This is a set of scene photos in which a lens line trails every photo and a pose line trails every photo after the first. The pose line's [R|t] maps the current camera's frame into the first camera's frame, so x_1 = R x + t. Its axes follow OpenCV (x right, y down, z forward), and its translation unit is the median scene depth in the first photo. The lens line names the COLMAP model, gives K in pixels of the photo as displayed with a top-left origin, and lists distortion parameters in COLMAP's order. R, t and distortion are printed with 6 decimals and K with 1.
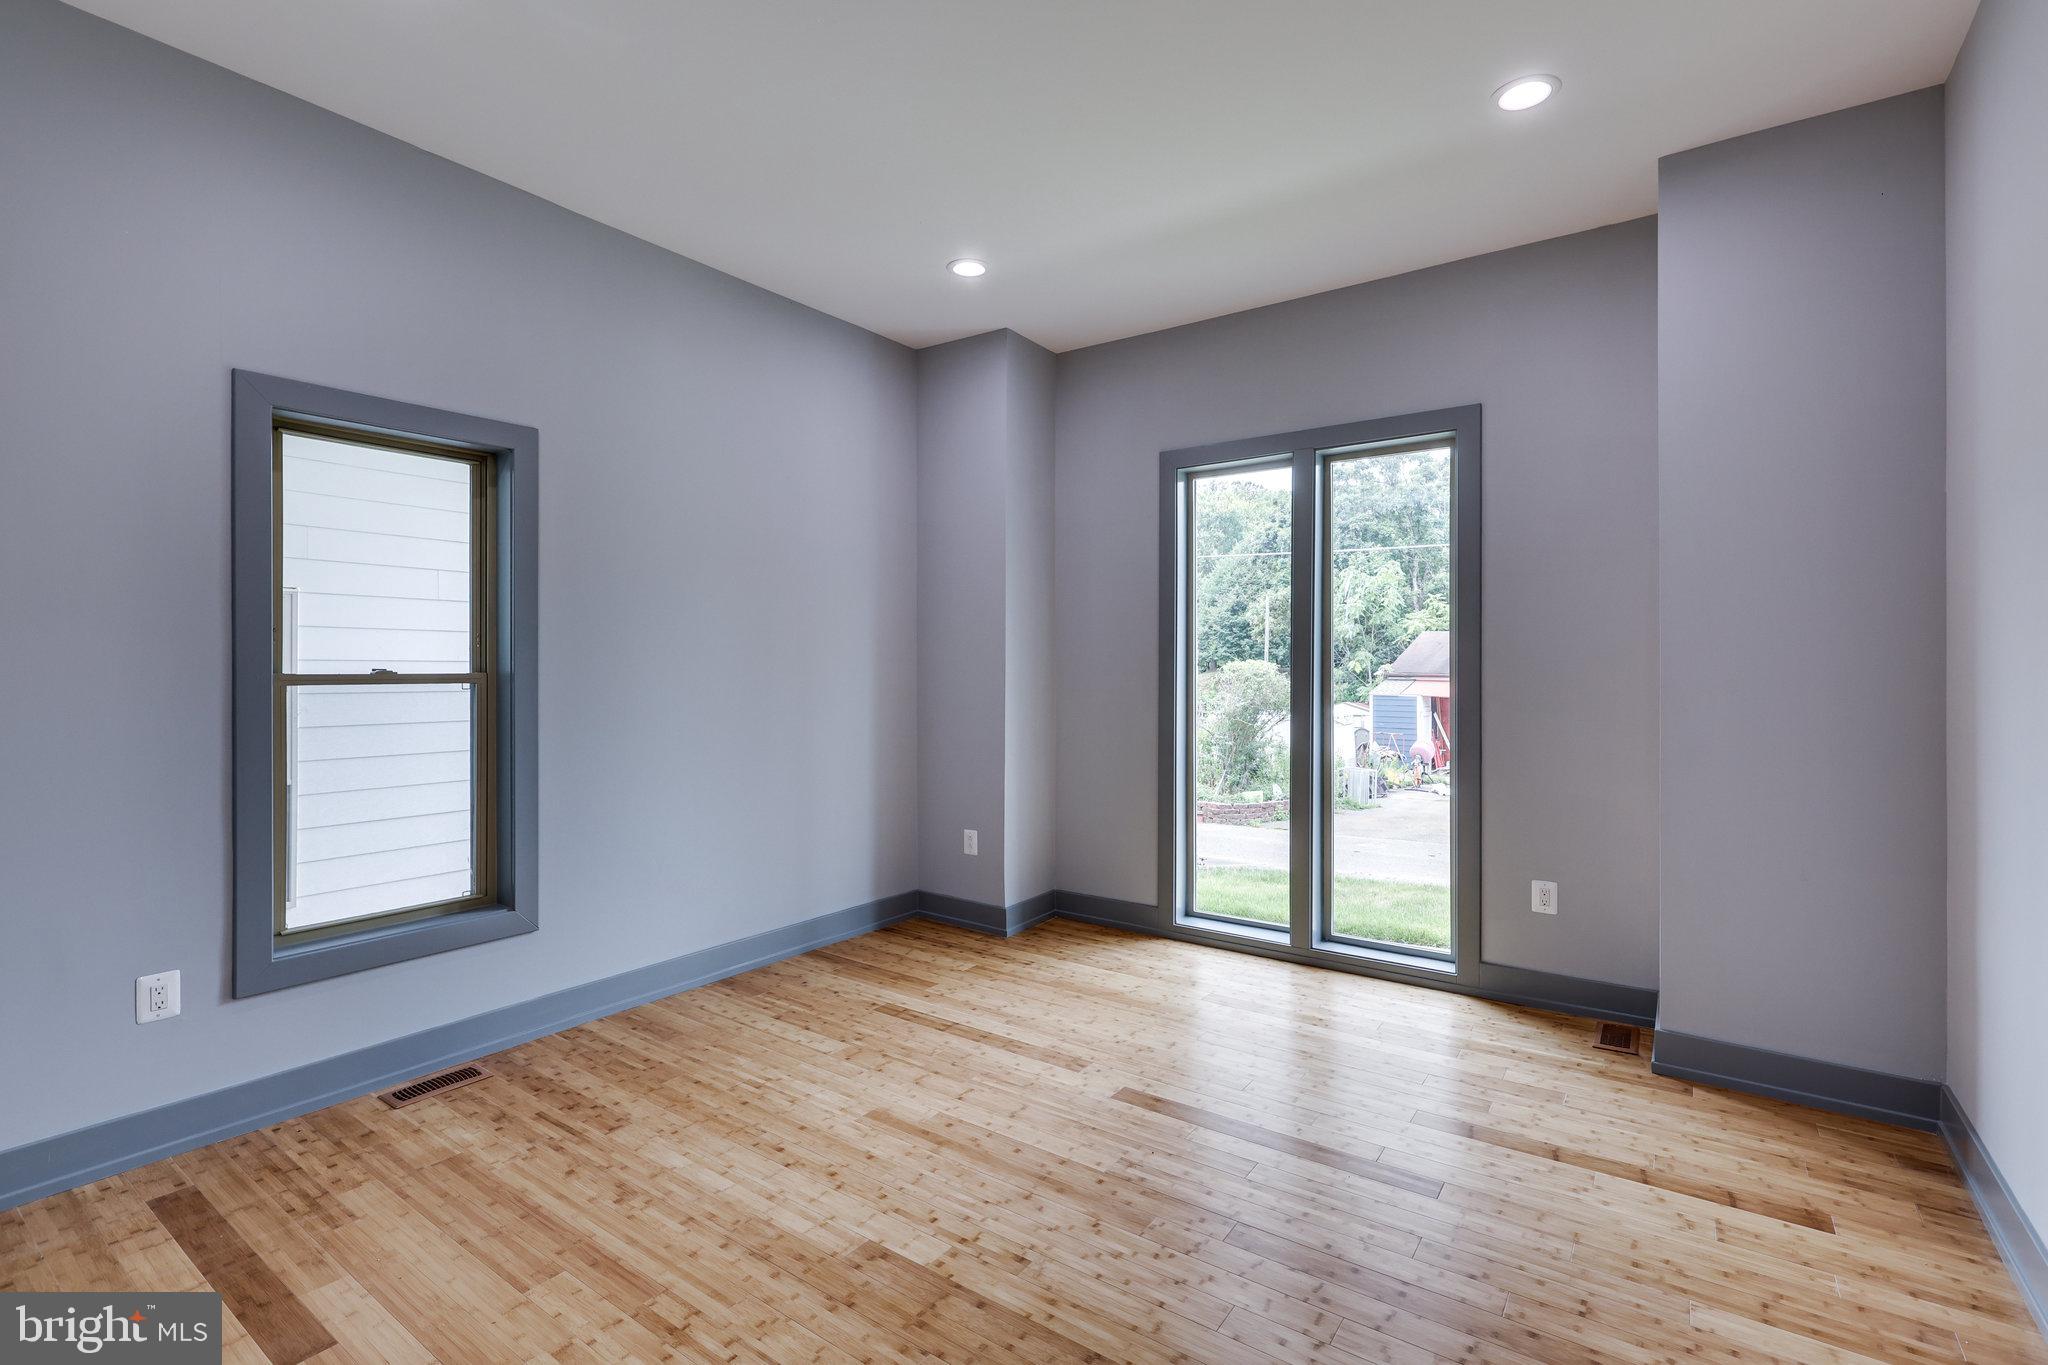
lens RADIAL K [[907.9, 0, 1024.0], [0, 907.9, 682.5], [0, 0, 1]] dist [0.000497, 0.000144]
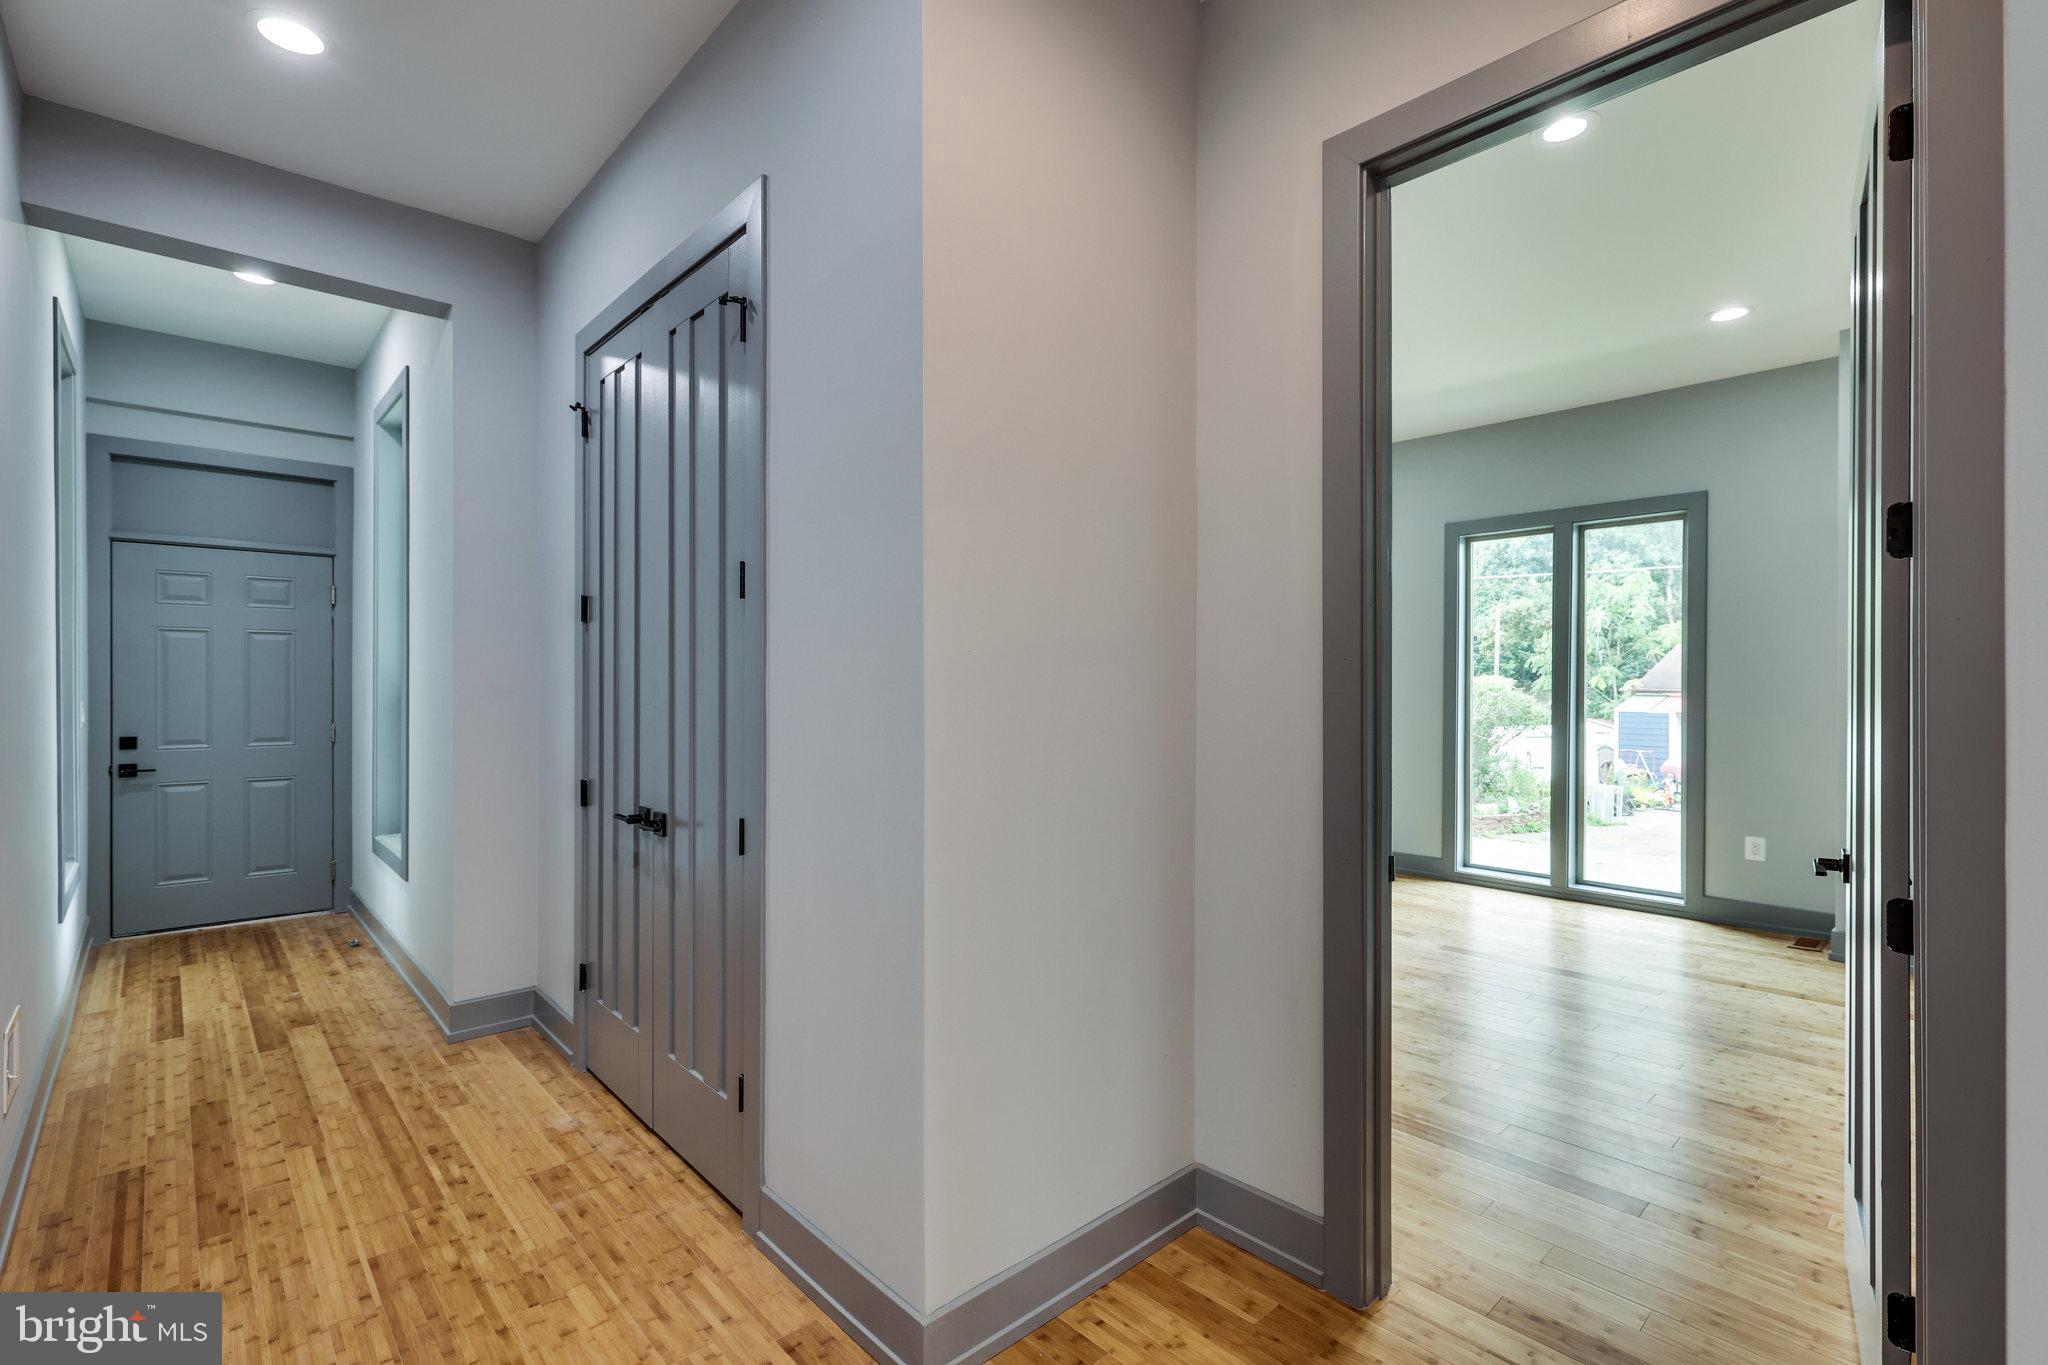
lens RADIAL K [[921.3, 0, 1025.0], [0, 921.3, 698.3], [0, 0, 1]] dist [-0.001099, 0.000019]
pose [[0.978959, 0.004799, -0.203999, -0.146960], [-0.004614, 0.999988, 0.001385, 0.006549], [0.204004, -0.000415, 0.978970, -0.381593]]
